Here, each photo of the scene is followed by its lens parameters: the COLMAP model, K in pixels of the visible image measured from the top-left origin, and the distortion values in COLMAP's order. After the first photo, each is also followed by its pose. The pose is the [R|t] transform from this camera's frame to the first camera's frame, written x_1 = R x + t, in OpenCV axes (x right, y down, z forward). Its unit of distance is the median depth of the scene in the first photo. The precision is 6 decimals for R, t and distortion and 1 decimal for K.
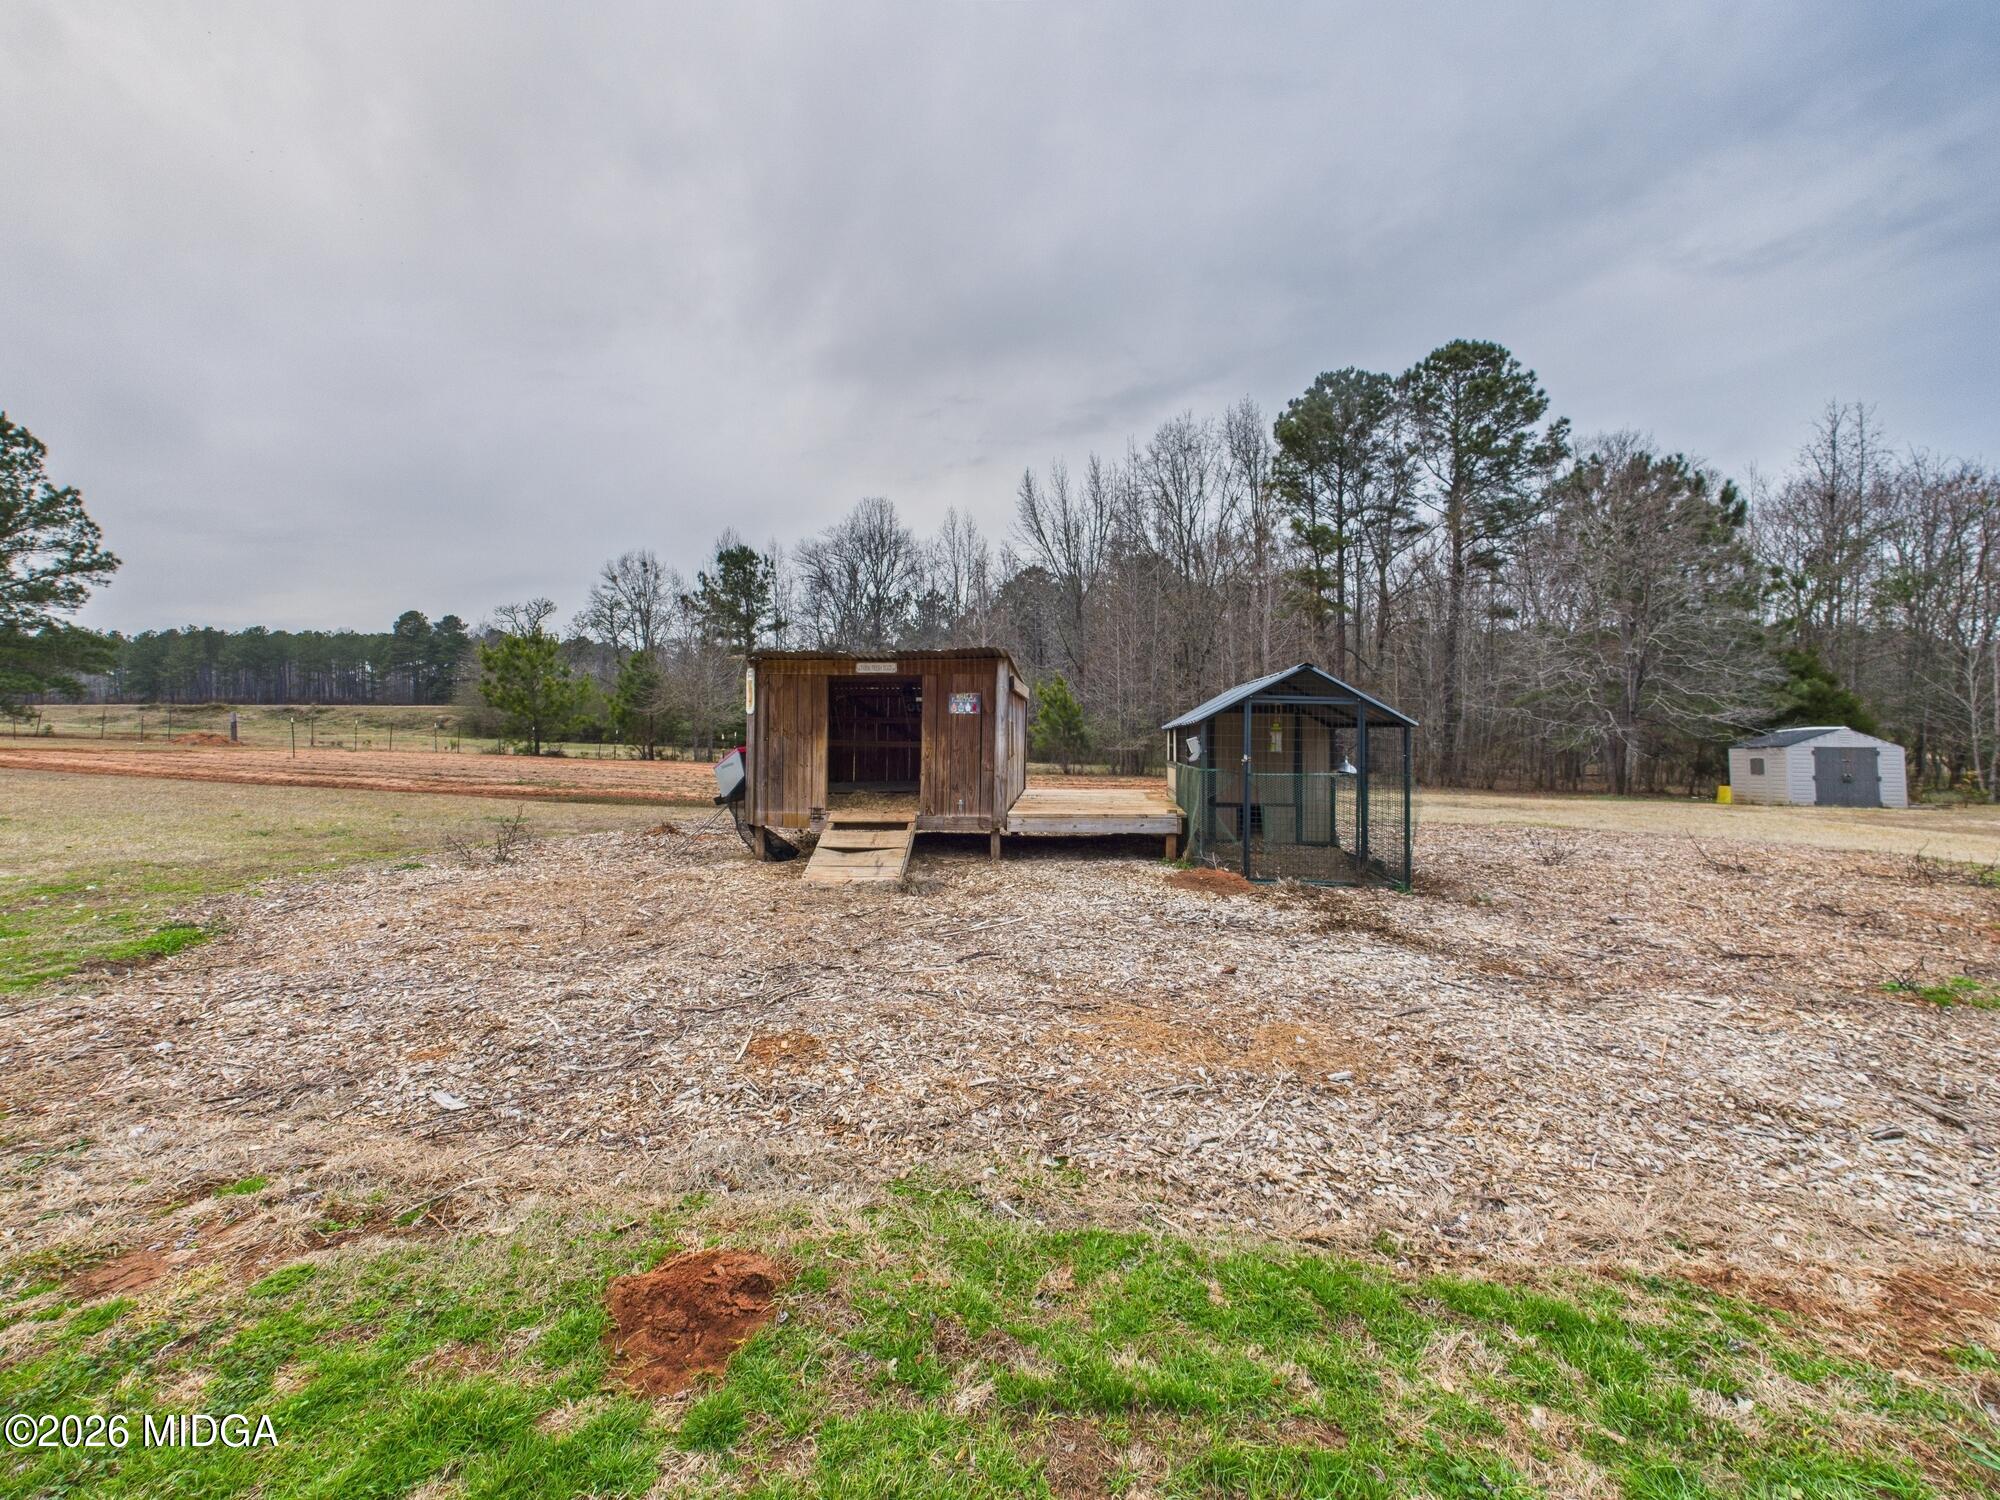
lens RADIAL K [[788.4, 0, 1007.4], [0, 788.4, 735.3], [0, 0, 1]] dist [0.001678, 0.000251]
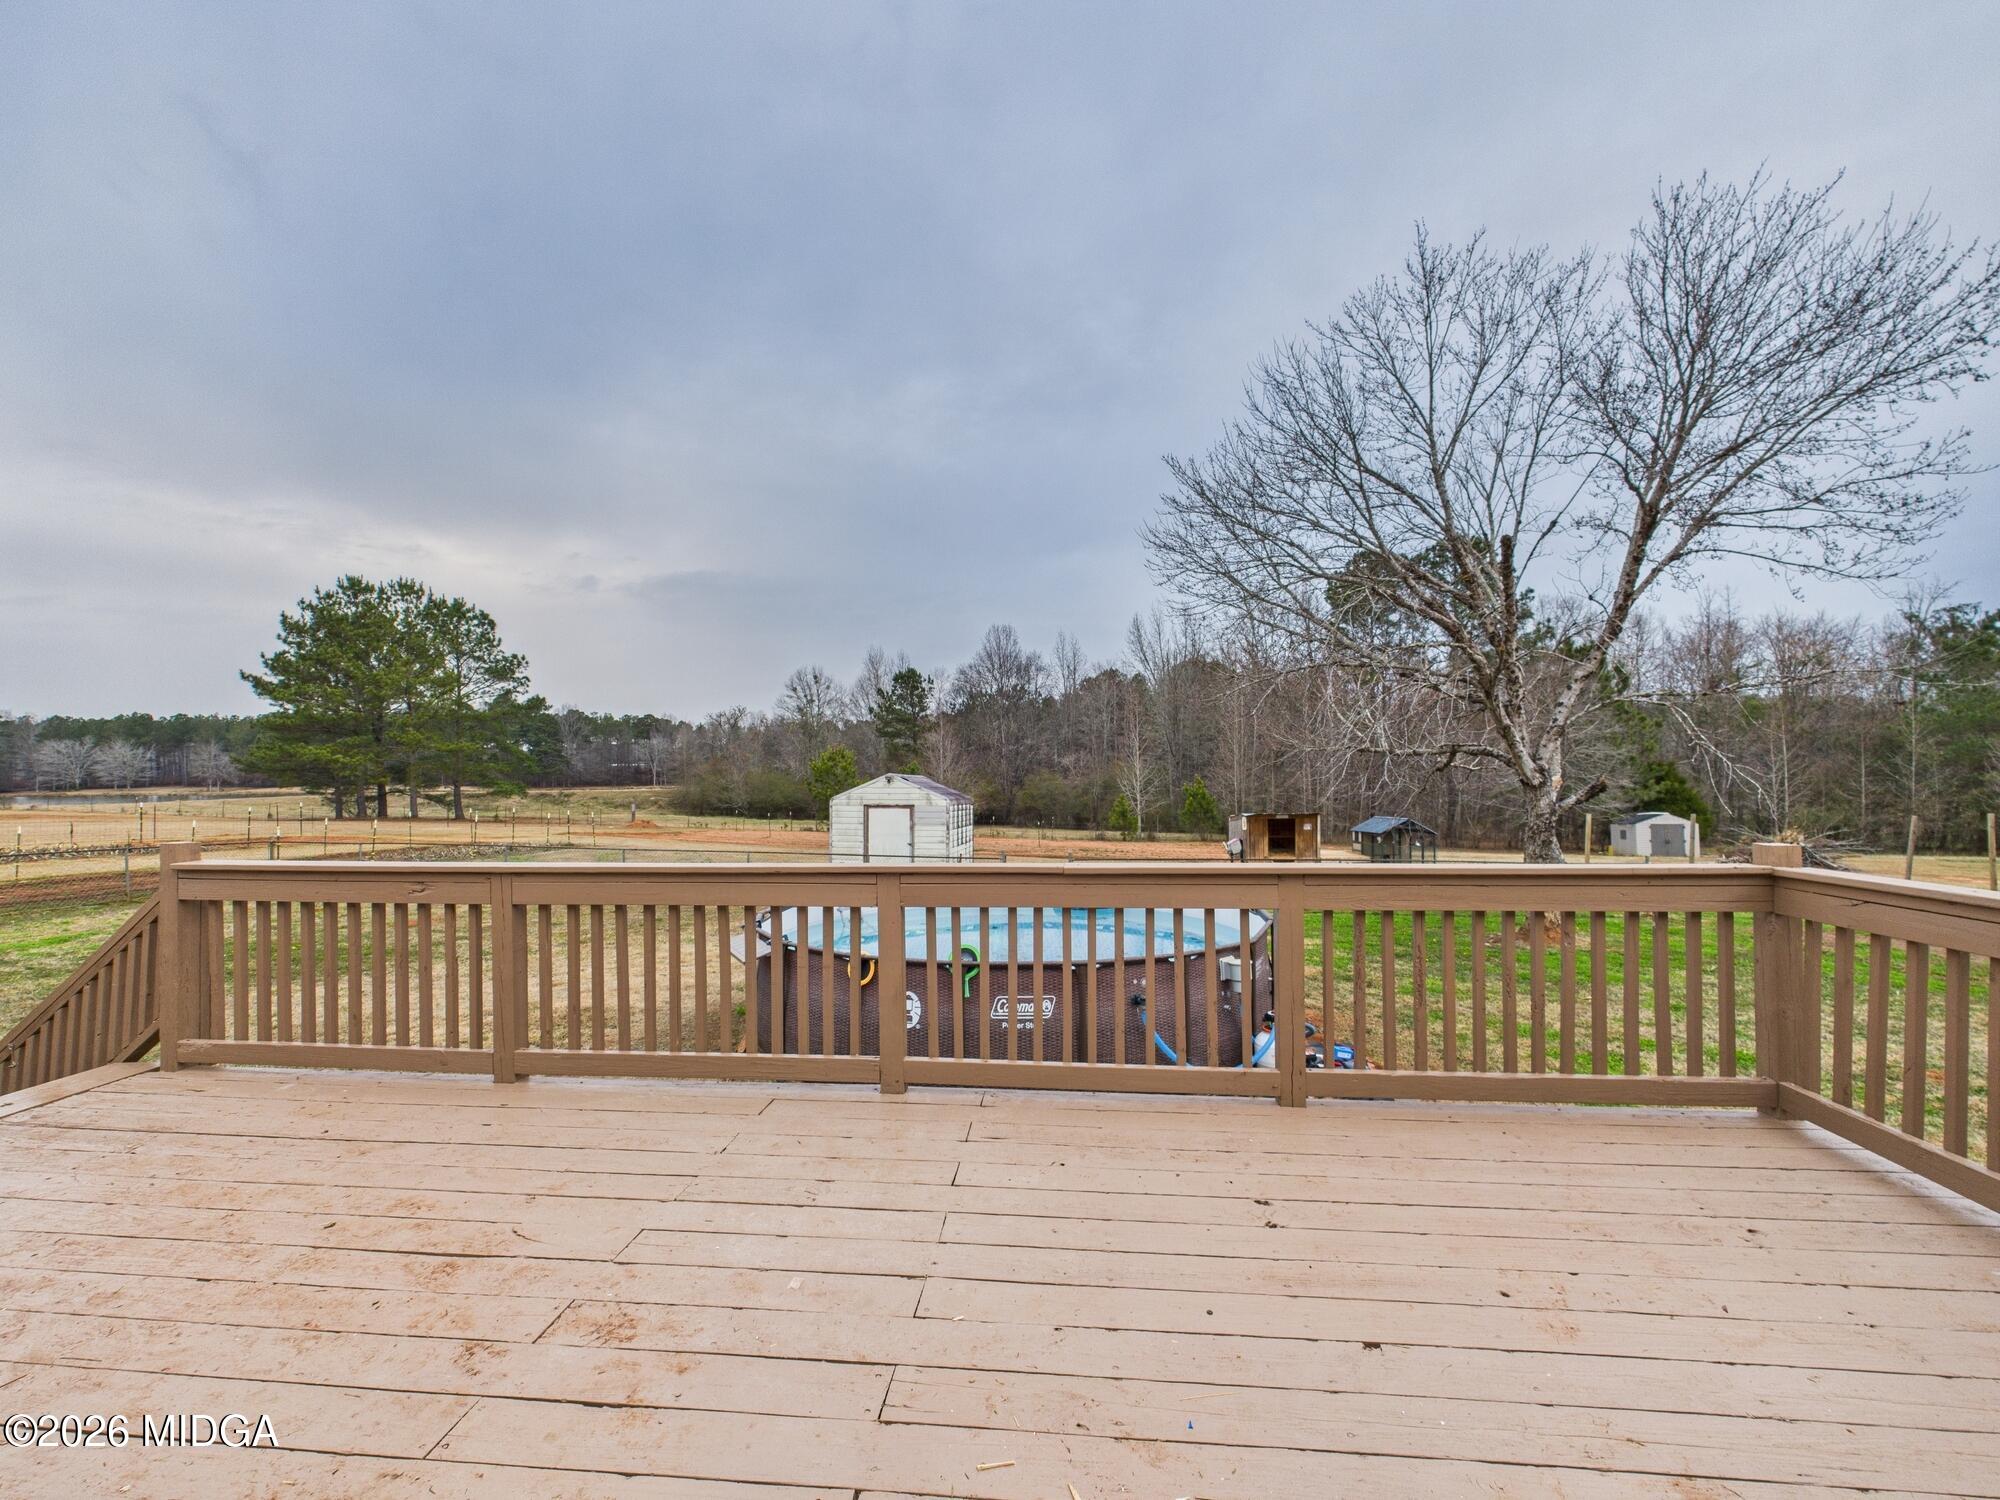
lens RADIAL K [[797.8, 0, 998.6], [0, 797.8, 802.5], [0, 0, 1]] dist [0.000517, 0.000140]
pose [[0.999833, -0.009732, -0.015463, -0.239643], [0.009824, 0.999935, 0.005849, -0.031739], [0.015405, -0.006000, 0.999863, -0.457900]]
